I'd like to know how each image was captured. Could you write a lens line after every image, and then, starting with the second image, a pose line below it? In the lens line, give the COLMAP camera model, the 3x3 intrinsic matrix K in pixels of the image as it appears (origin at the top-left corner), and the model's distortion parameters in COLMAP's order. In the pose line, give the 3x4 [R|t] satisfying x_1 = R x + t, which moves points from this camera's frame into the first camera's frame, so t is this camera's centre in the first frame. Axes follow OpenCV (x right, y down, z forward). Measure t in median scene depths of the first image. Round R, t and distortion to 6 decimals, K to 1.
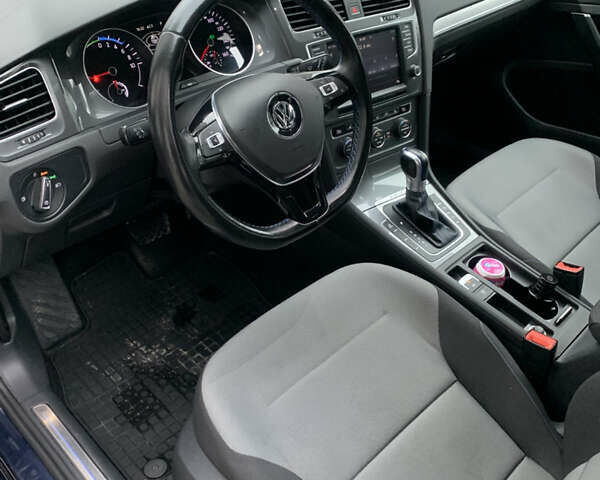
lens RADIAL K [[612.5, 0, 310.3], [0, 612.5, 249.2], [0, 0, 1]] dist [0.129221, -0.302311]
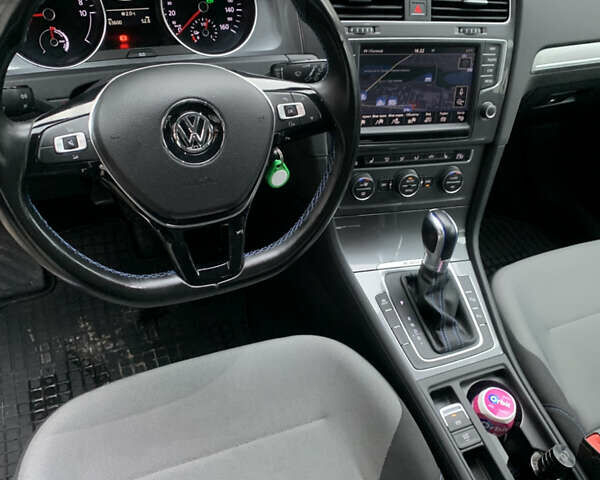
lens RADIAL K [[612.5, 0, 310.3], [0, 612.5, 249.2], [0, 0, 1]] dist [0.129221, -0.302311]
pose [[0.925770, 0.311630, -0.214096, 0.191843], [-0.301663, 0.950168, 0.078609, -0.134270], [0.227924, -0.008189, 0.973645, 0.255364]]
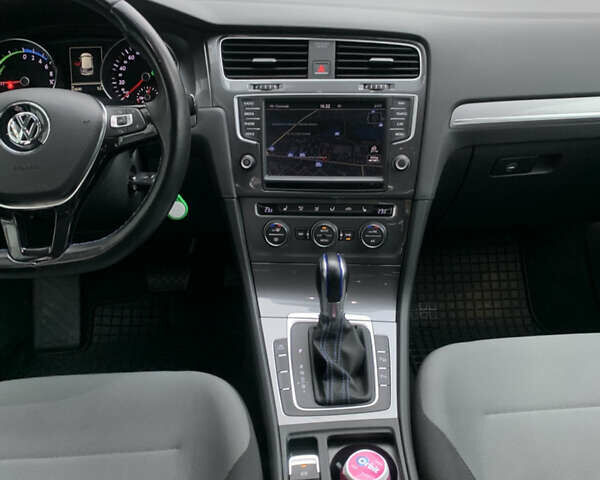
lens RADIAL K [[612.5, 0, 310.3], [0, 612.5, 249.2], [0, 0, 1]] dist [0.129221, -0.302311]
pose [[0.745066, 0.257744, -0.615179, 0.587699], [-0.378115, 0.923014, -0.071230, -0.108979], [0.549459, 0.285679, 0.785163, 0.426802]]
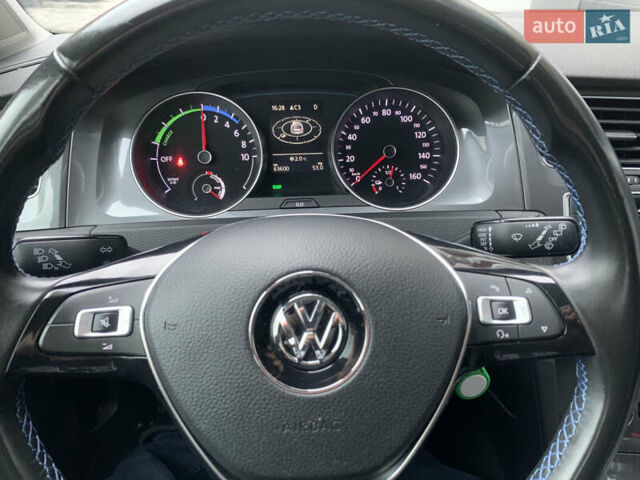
lens RADIAL K [[492.5, 0, 320.0], [0, 492.5, 240.0], [0, 0, 1]] dist [0.096857, -0.000578]
pose [[0.742918, 0.289381, -0.603599, 0.092076], [-0.390877, 0.919563, -0.040235, -0.185807], [0.543404, 0.265824, 0.796272, 0.537021]]
